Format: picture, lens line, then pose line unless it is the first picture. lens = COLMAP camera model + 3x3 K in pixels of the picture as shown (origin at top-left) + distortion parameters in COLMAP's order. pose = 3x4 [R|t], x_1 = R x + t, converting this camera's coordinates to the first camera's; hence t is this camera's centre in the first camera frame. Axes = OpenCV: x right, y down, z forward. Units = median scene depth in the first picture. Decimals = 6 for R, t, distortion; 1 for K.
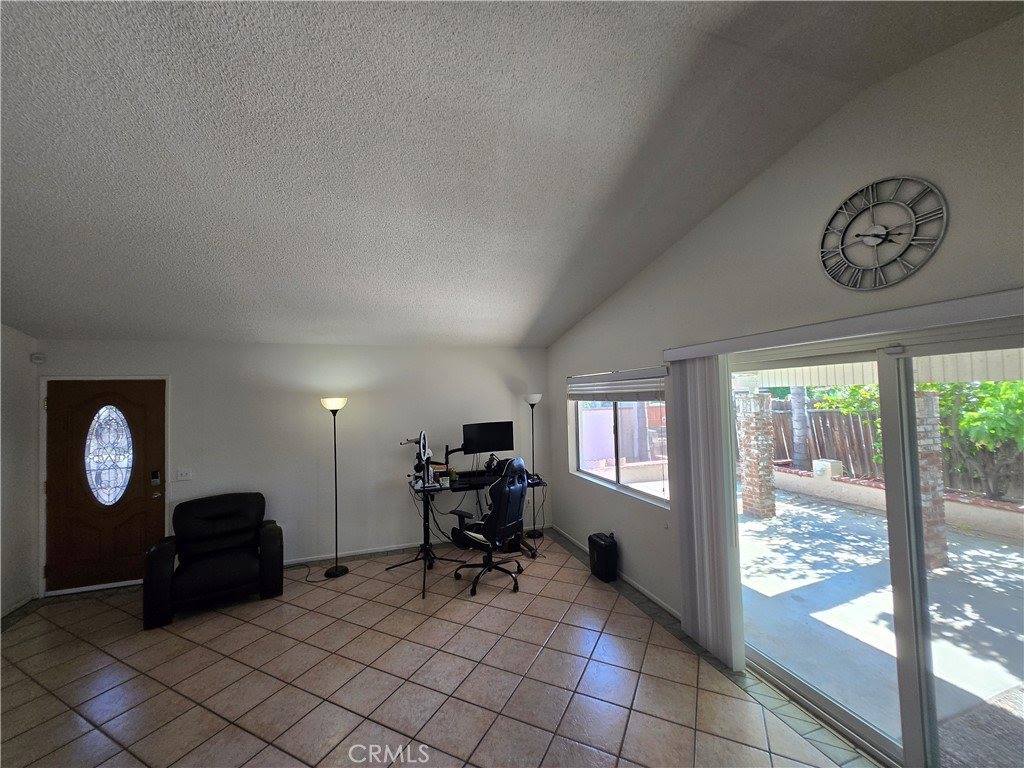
lens RADIAL K [[438.9, 0, 517.9], [0, 438.9, 382.9], [0, 0, 1]] dist [0.017716, 0.000260]
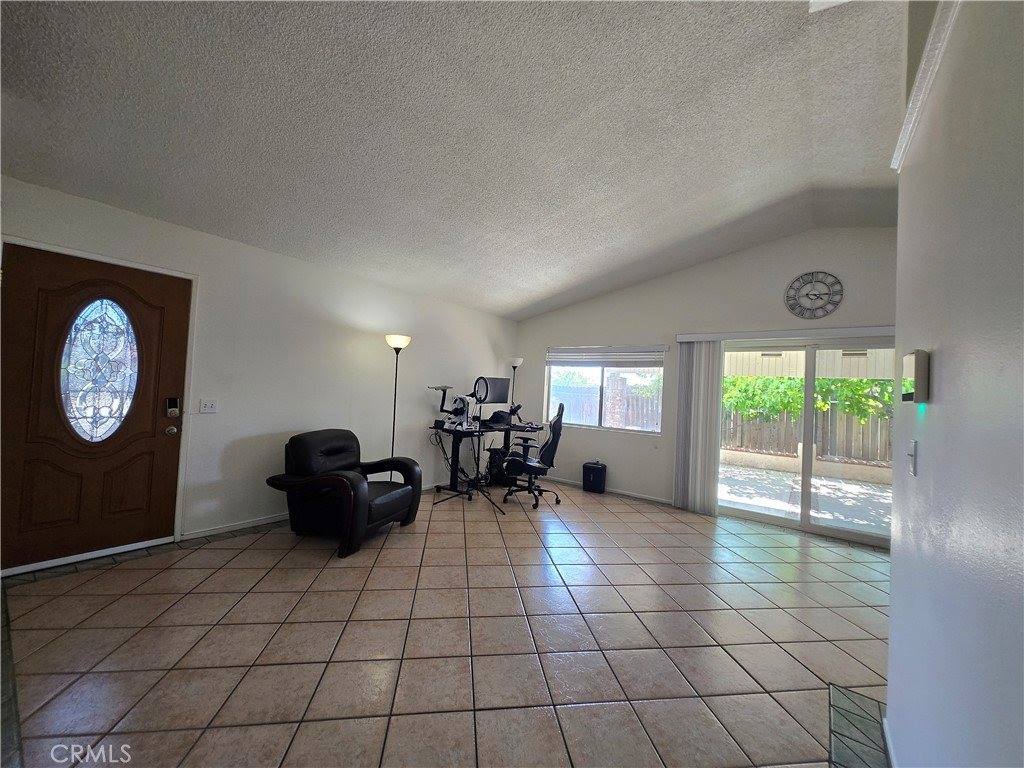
lens RADIAL K [[438.9, 0, 517.9], [0, 438.9, 382.9], [0, 0, 1]] dist [0.017716, 0.000260]
pose [[0.790893, 0.080525, 0.606634, -1.007397], [-0.088269, 0.995950, -0.017124, 0.167593], [-0.605556, -0.040003, 0.794797, 0.063580]]
